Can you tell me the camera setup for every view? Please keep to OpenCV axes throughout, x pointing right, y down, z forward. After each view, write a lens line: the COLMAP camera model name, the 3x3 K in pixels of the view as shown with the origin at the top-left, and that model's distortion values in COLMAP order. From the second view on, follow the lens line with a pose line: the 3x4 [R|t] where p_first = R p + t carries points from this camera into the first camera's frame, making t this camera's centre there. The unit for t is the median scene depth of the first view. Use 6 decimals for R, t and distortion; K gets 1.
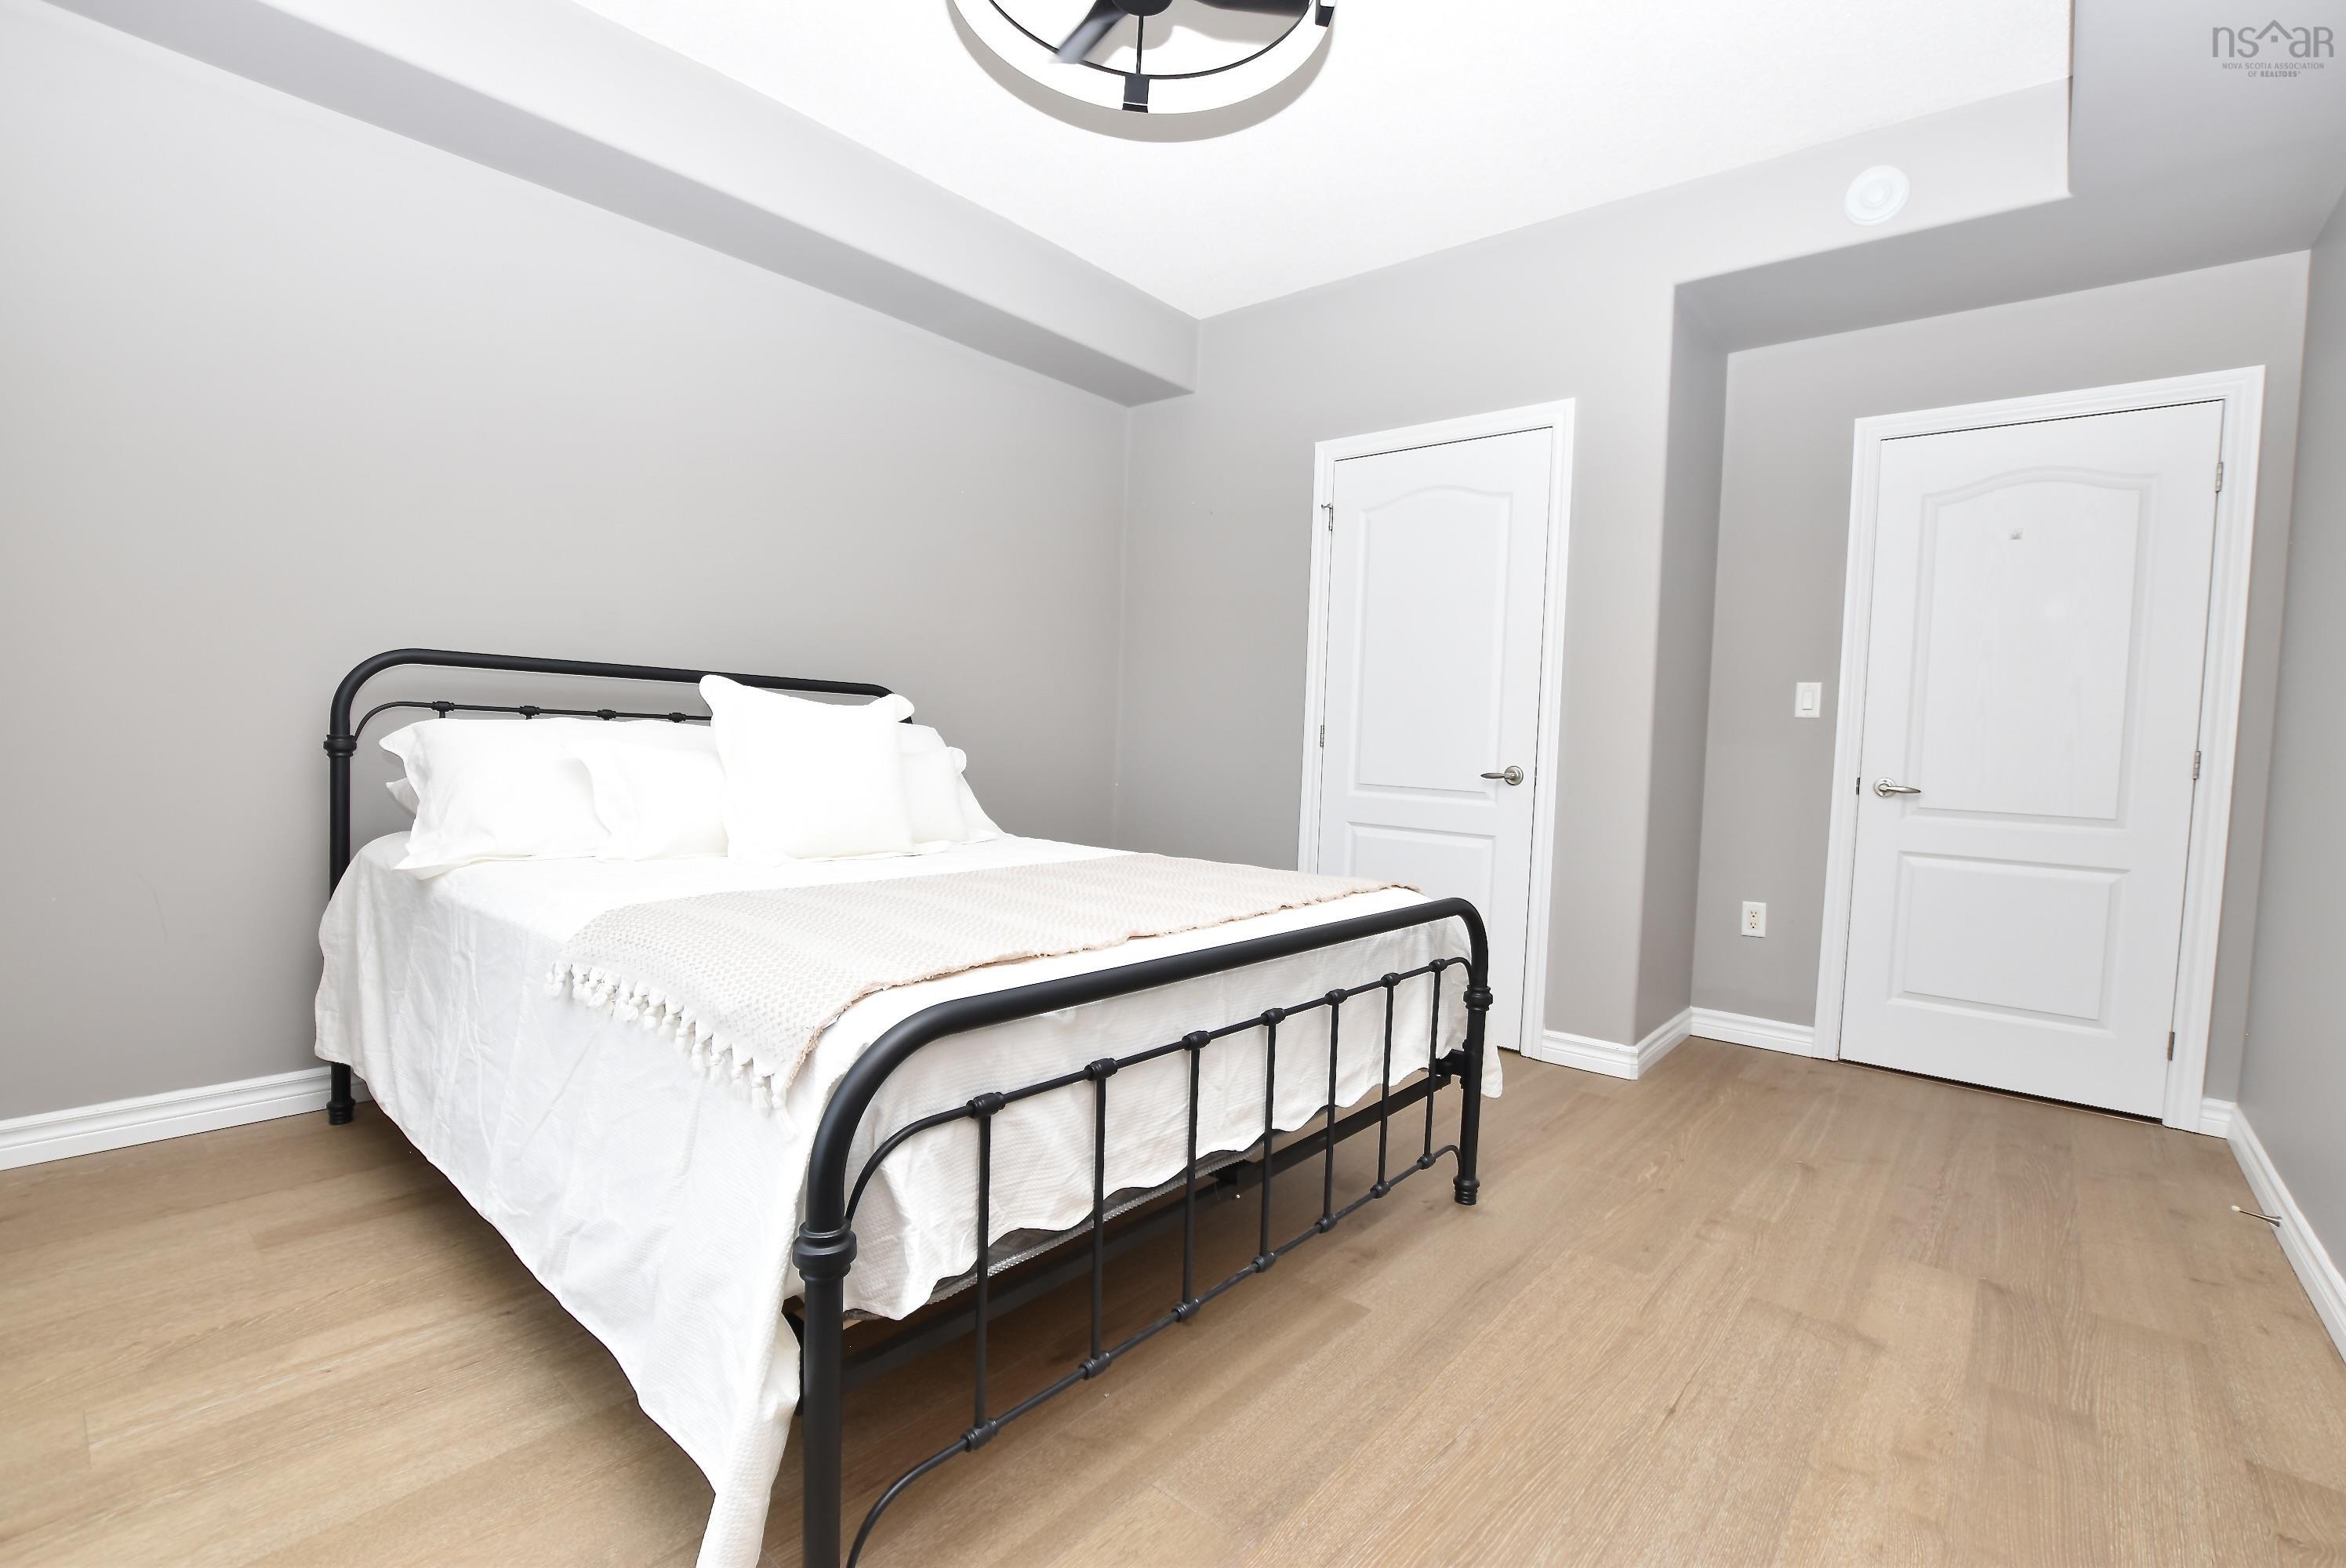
lens RADIAL K [[1041.0, 0, 1162.4], [0, 1041.0, 780.4], [0, 0, 1]] dist [-0.000129, 0.000985]
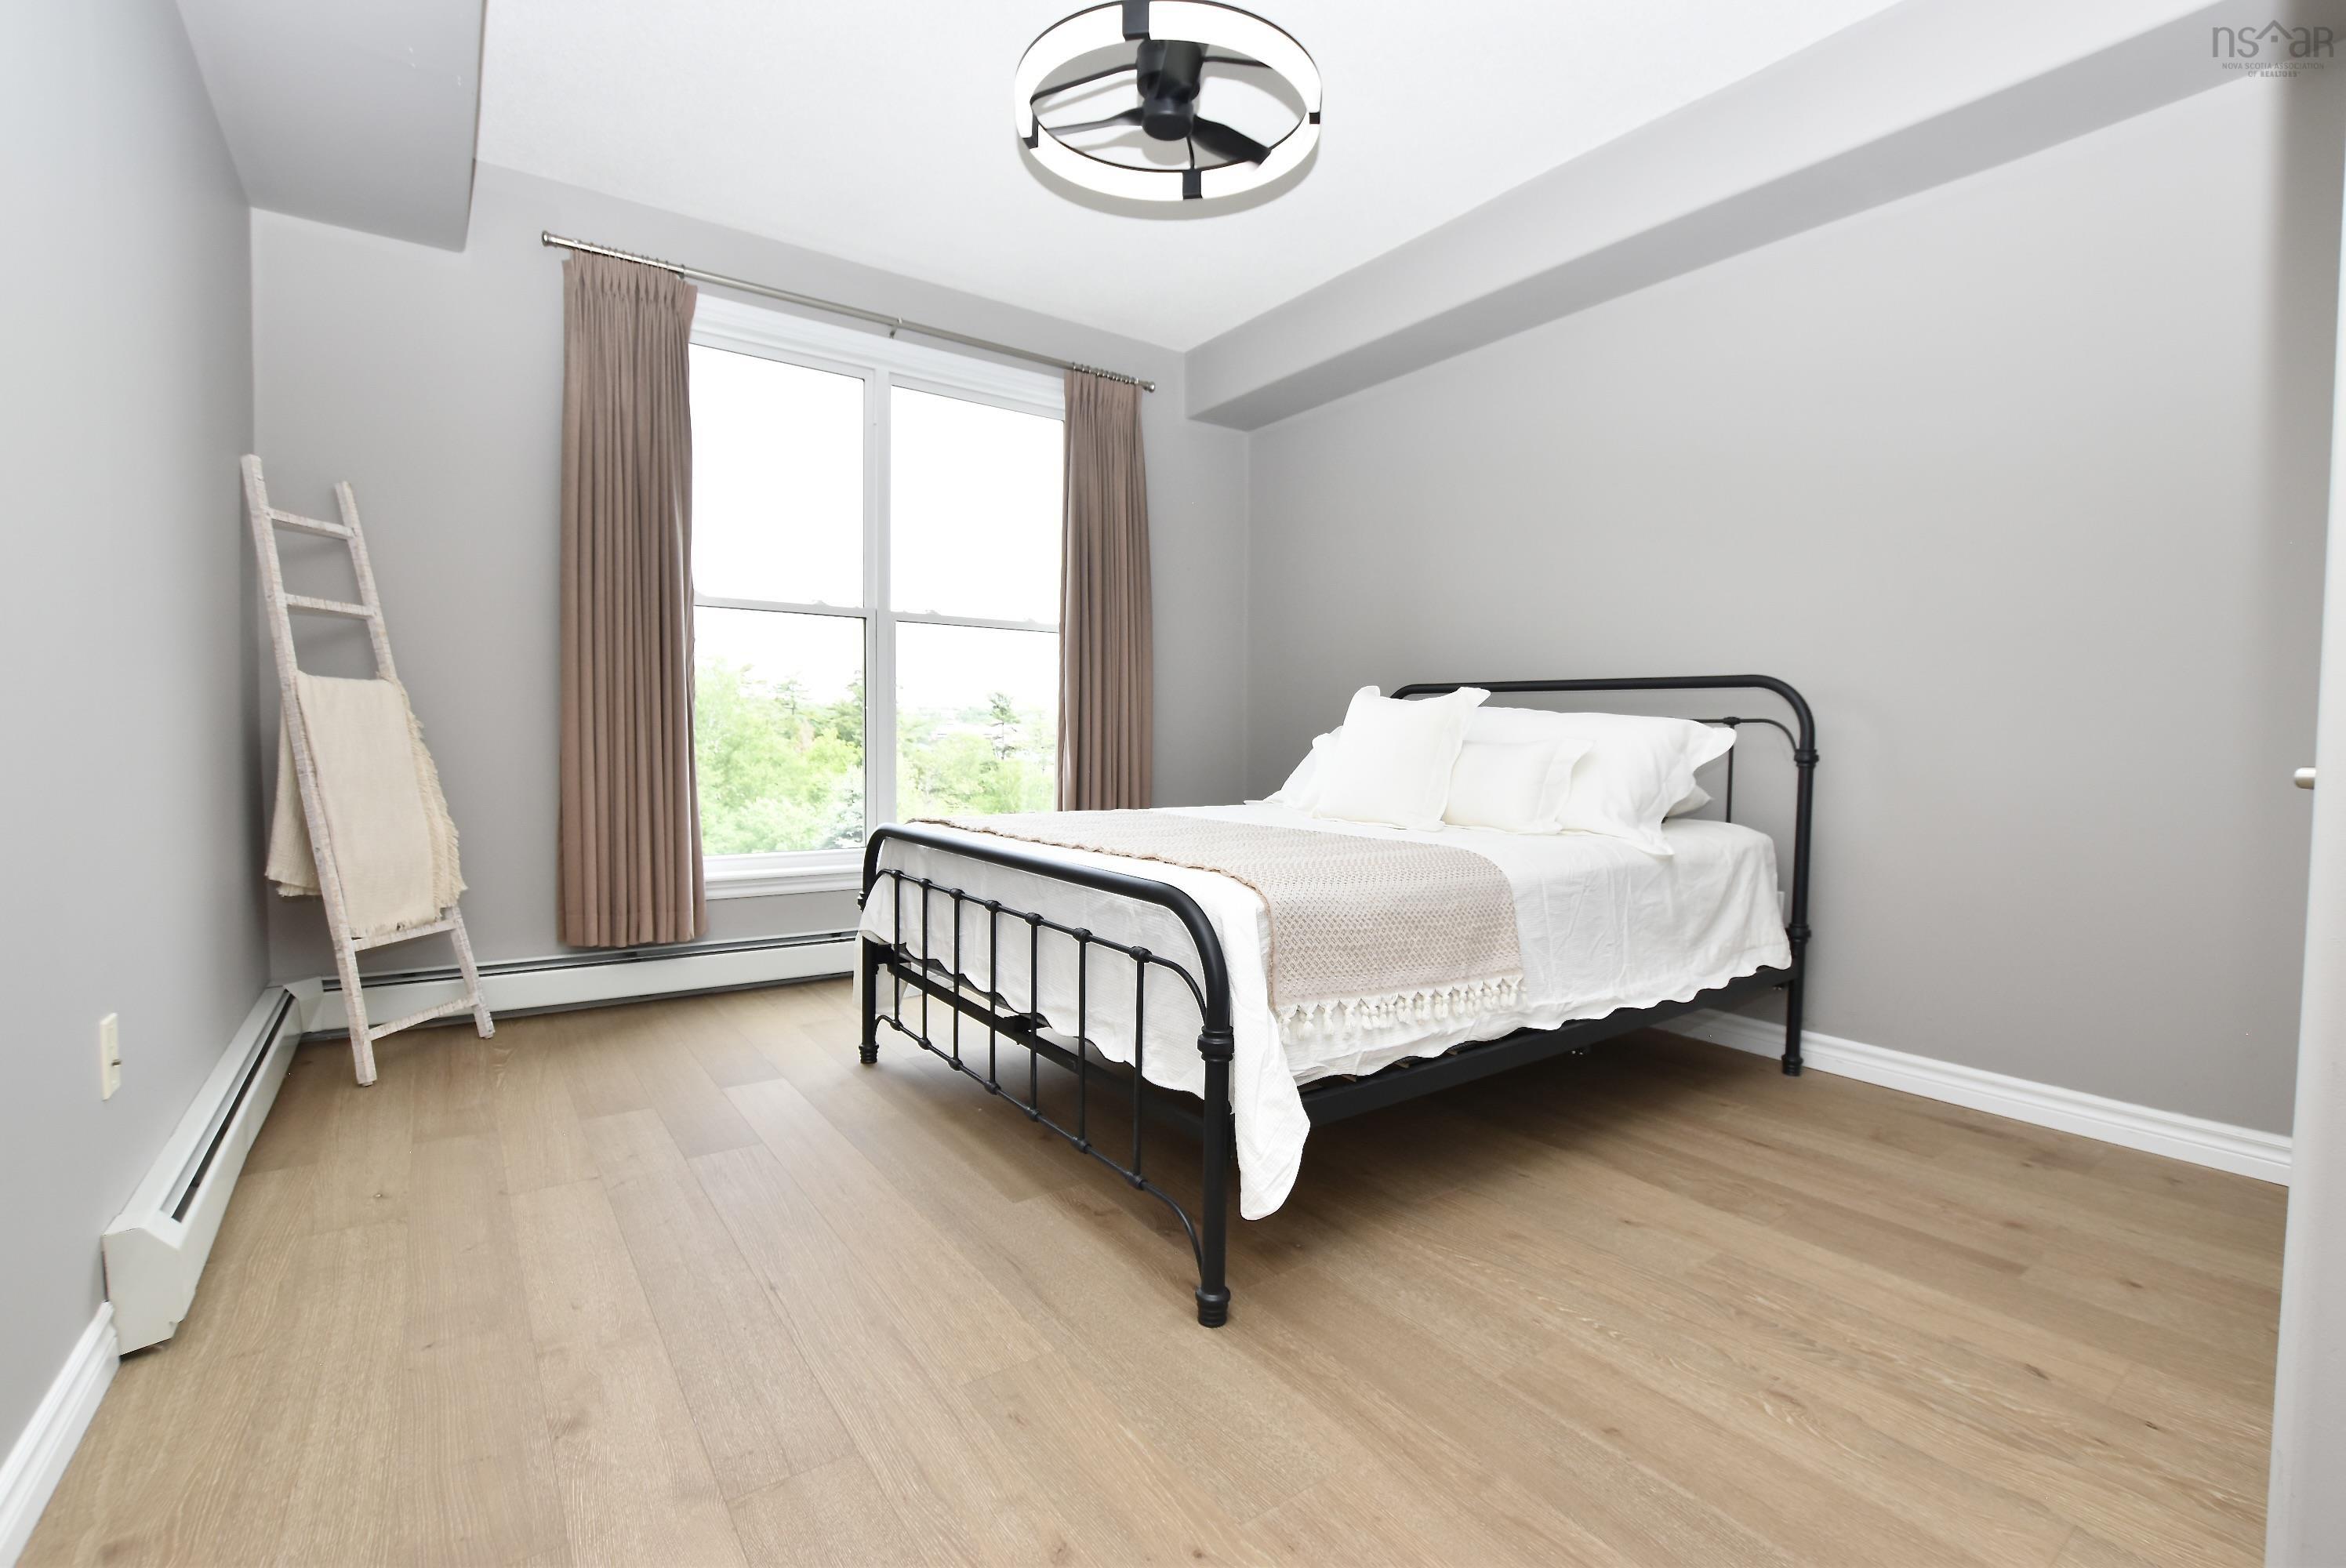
lens RADIAL K [[1041.0, 0, 1164.4], [0, 1041.0, 789.4], [0, 0, 1]] dist [-0.000129, 0.000985]
pose [[-0.248705, 0.005892, -0.968561, 1.193648], [-0.060391, 0.997942, 0.021578, 0.034892], [0.966695, 0.063859, -0.247837, 1.357740]]
